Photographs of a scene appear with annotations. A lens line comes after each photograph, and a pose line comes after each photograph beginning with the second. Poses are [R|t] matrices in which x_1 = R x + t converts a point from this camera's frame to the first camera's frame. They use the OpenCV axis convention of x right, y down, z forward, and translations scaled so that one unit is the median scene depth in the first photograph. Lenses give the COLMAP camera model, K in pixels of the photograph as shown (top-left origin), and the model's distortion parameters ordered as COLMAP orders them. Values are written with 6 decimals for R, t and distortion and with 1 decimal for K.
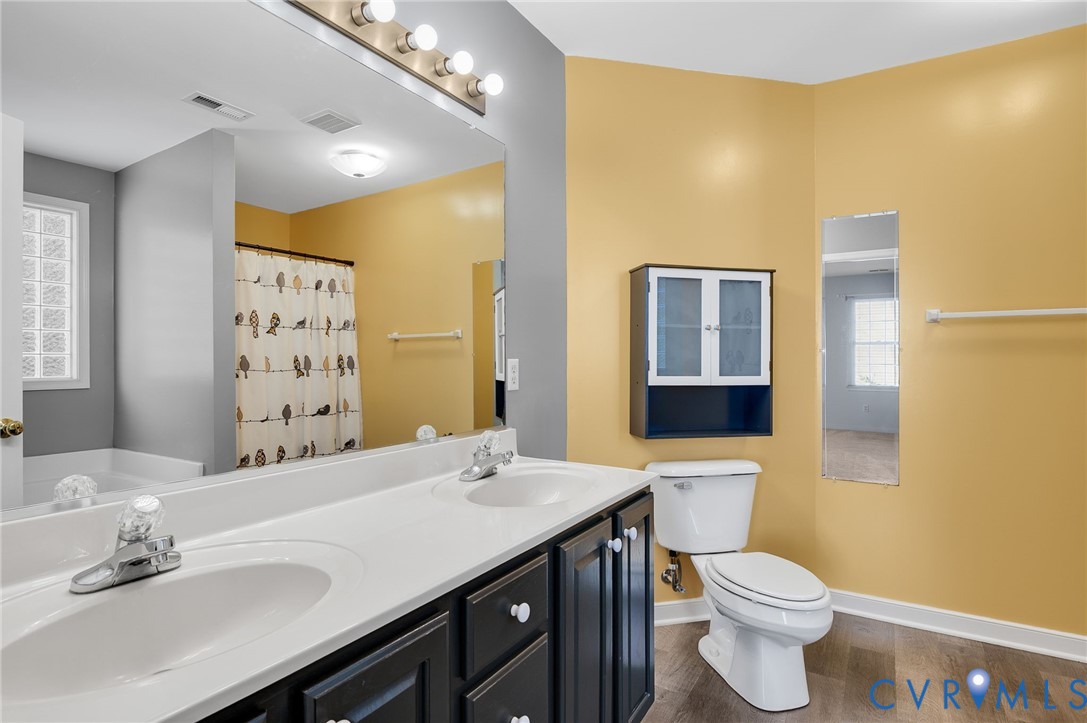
lens RADIAL K [[538.0, 0, 543.5], [0, 538.0, 361.5], [0, 0, 1]] dist [-0.013335, 0.000789]
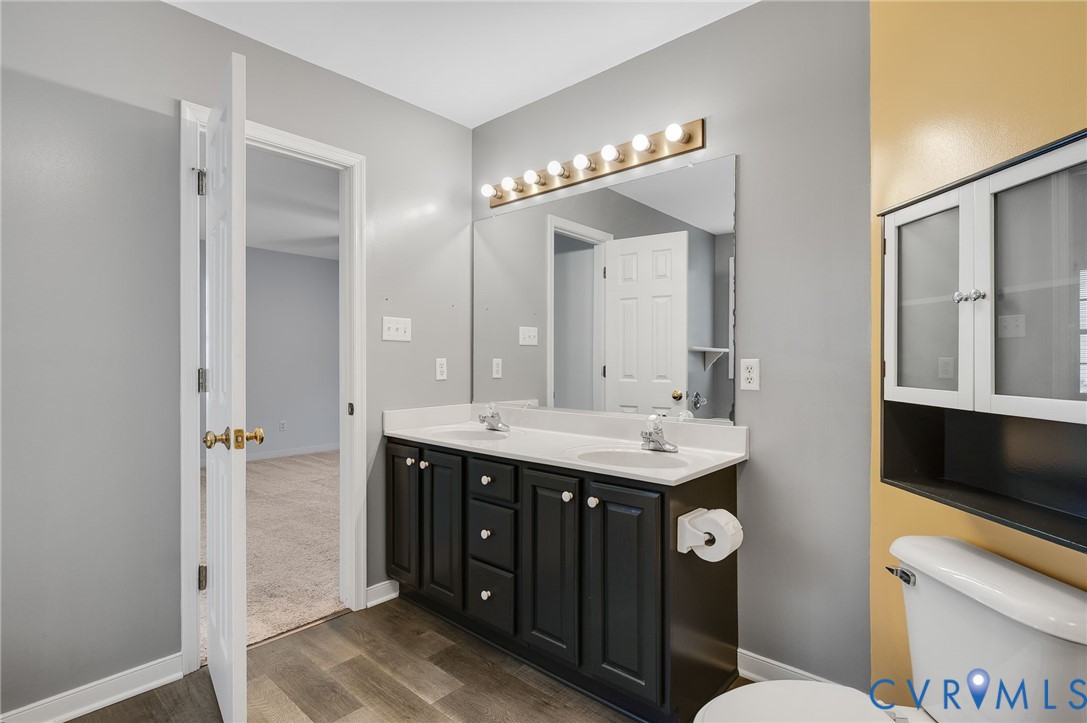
lens RADIAL K [[538.0, 0, 543.5], [0, 538.0, 361.5], [0, 0, 1]] dist [-0.013335, 0.000789]
pose [[-0.163441, 0.006226, -0.986533, 0.871771], [0.004412, 0.999975, 0.005580, -0.006520], [0.986543, -0.003441, -0.163465, 0.683258]]
